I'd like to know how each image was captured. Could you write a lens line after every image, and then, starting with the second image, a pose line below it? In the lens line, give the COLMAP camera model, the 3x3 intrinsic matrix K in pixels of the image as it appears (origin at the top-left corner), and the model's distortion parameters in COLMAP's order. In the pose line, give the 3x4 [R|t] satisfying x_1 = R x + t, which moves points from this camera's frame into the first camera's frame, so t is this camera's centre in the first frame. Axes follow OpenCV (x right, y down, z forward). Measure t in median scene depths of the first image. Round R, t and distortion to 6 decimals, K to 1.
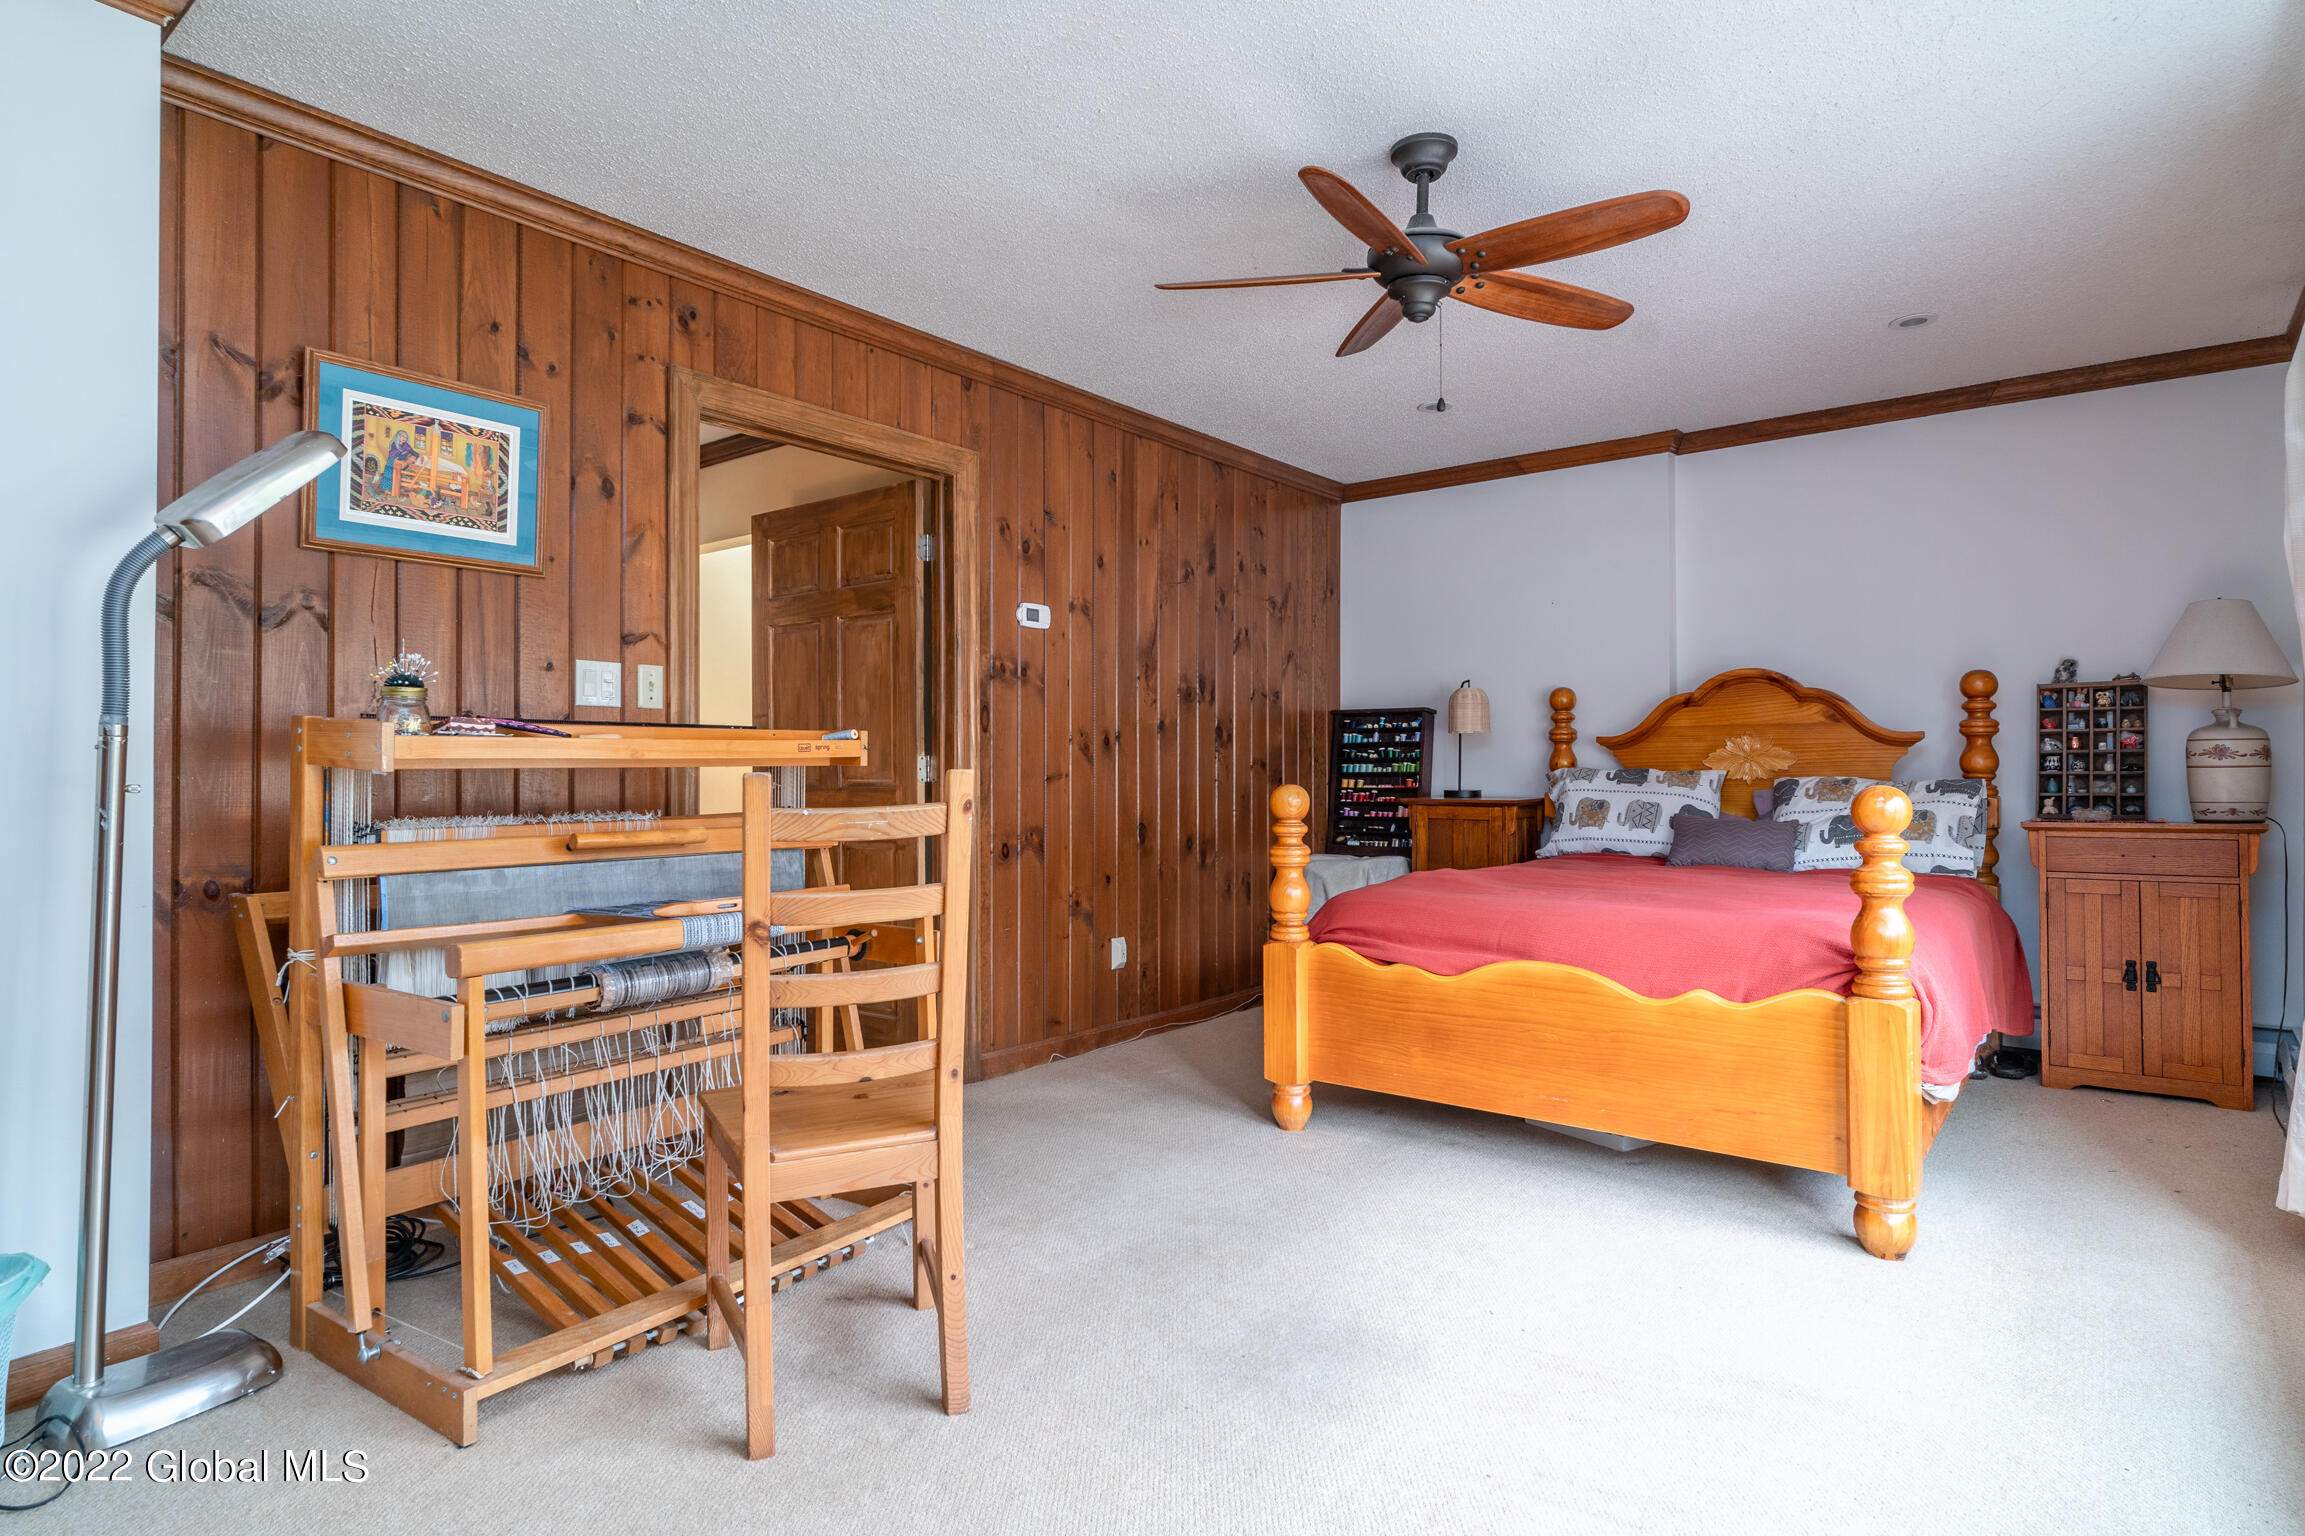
lens RADIAL K [[1123.5, 0, 1152.5], [0, 1123.5, 768.0], [0, 0, 1]] dist [-0.003459, 0.001812]
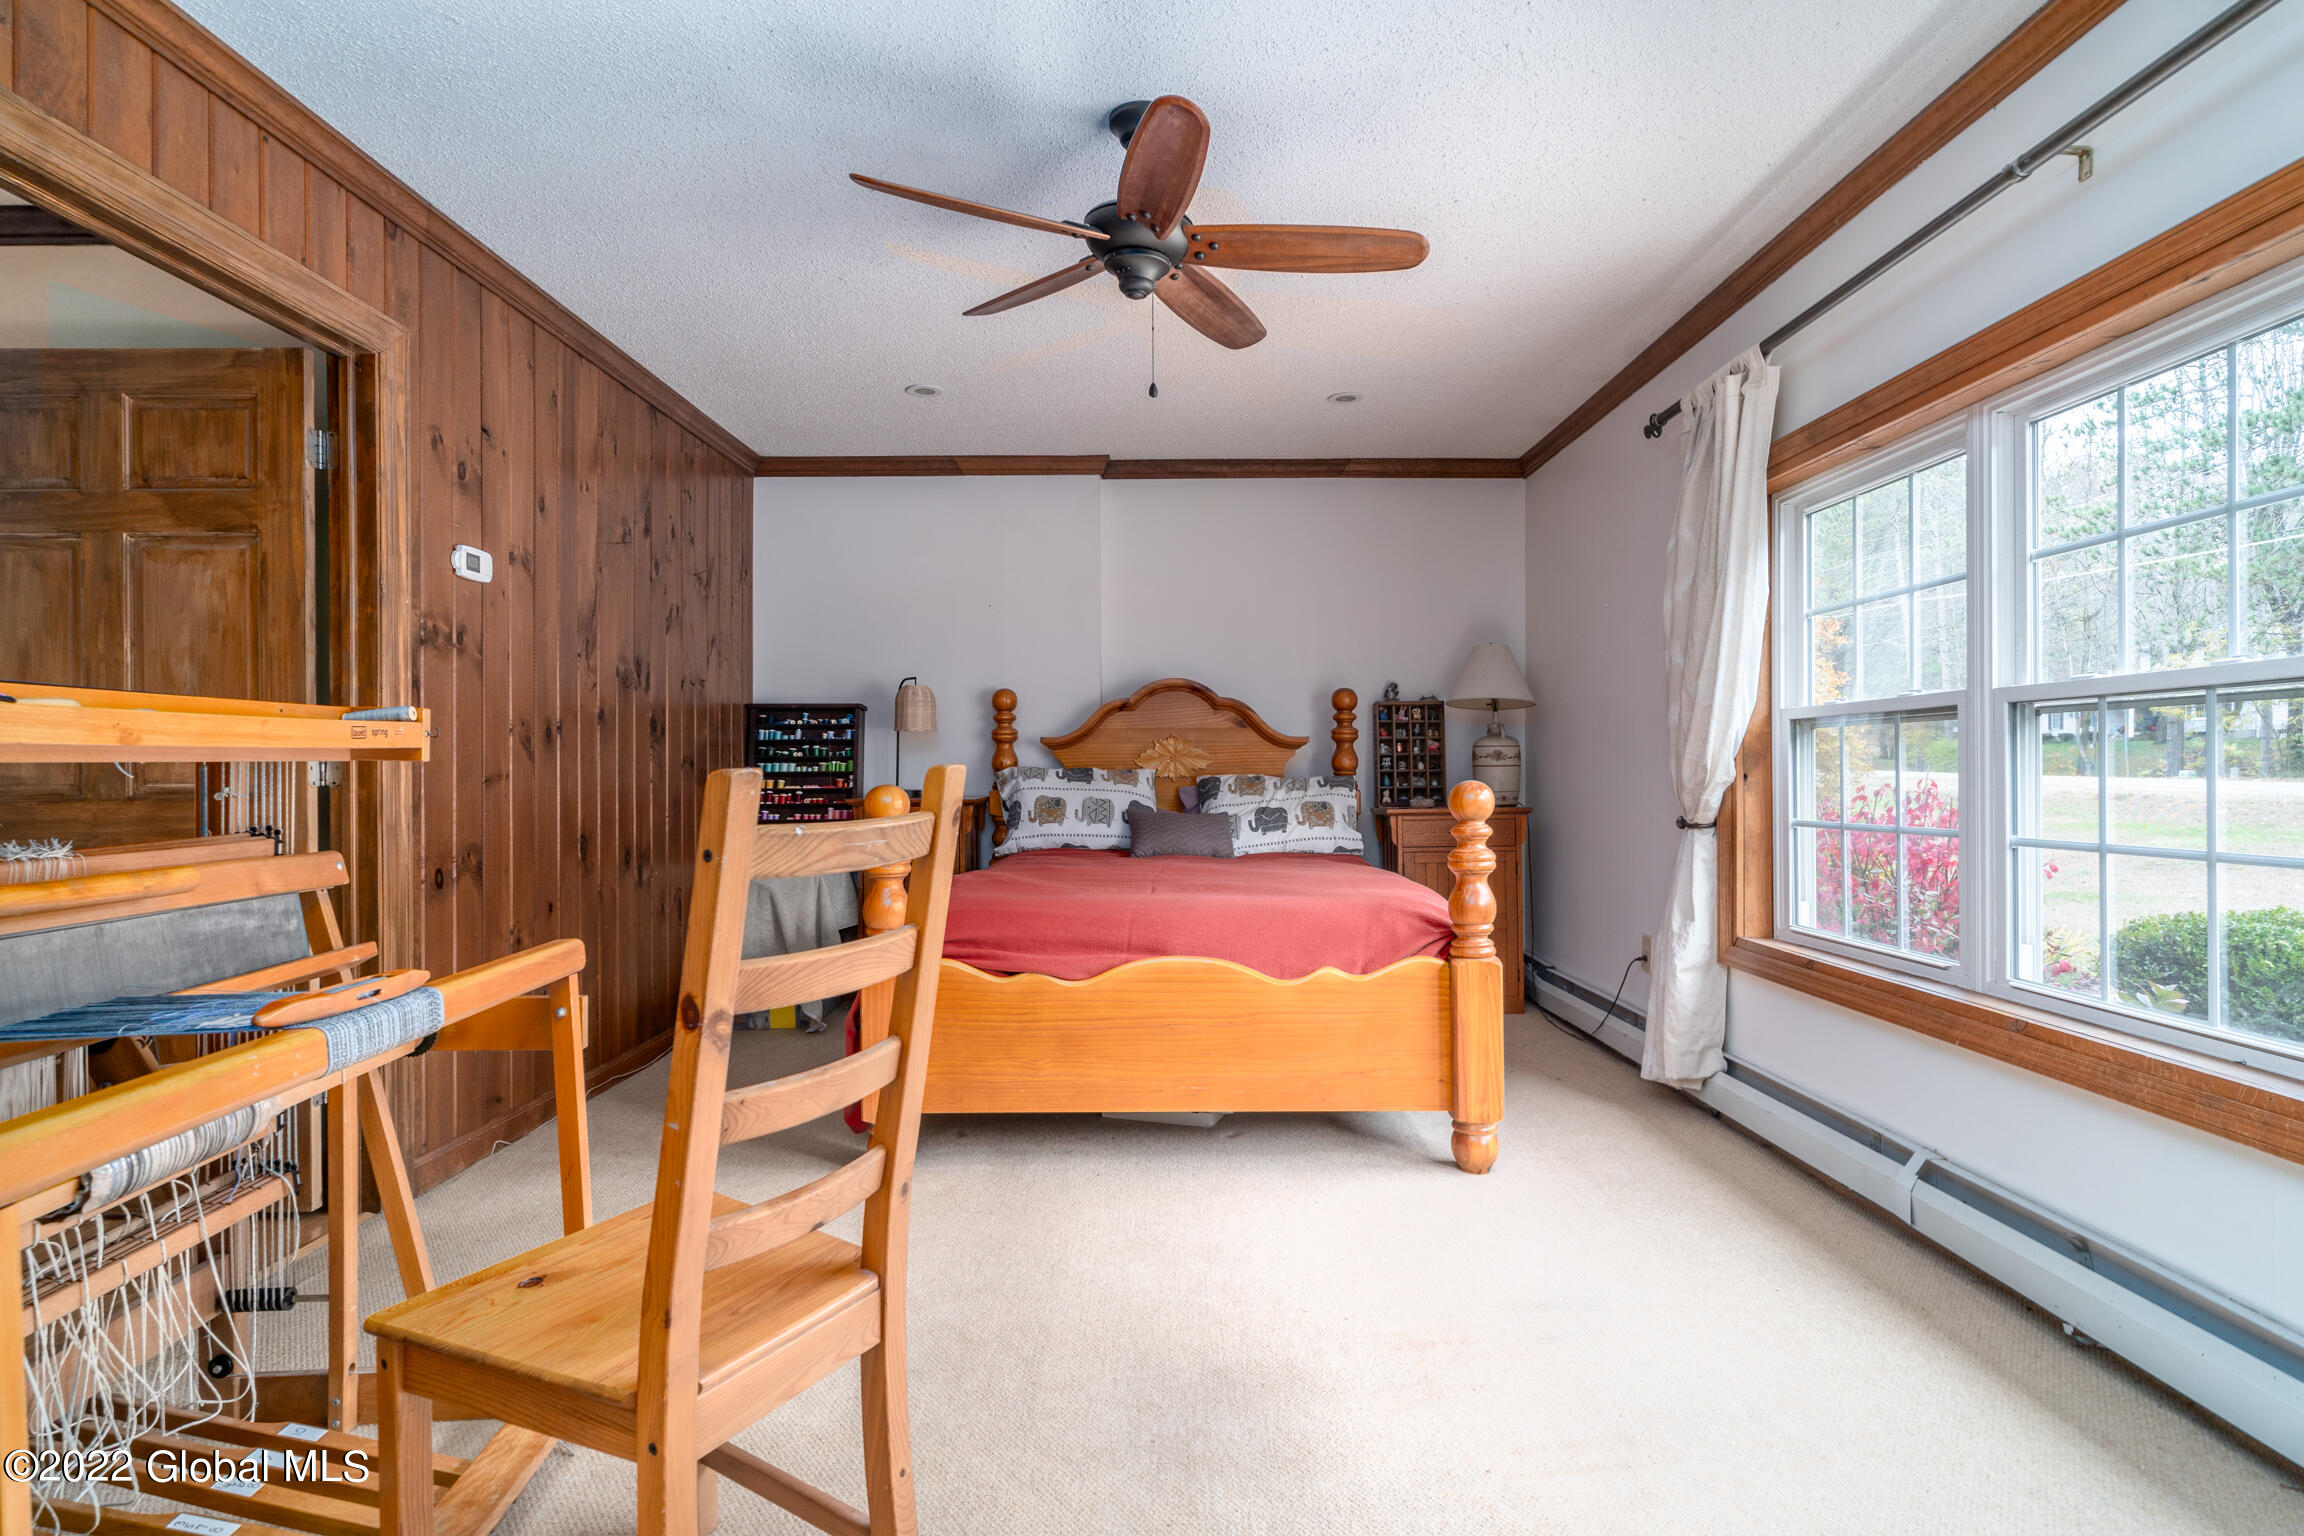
lens RADIAL K [[1123.0, 0, 1152.0], [0, 1123.0, 768.0], [0, 0, 1]] dist [-0.003459, 0.001812]
pose [[0.807821, -0.000295, 0.589427, -0.174460], [0.000524, 1.000000, -0.000218, 0.001433], [-0.589427, 0.000485, 0.807821, 0.121513]]
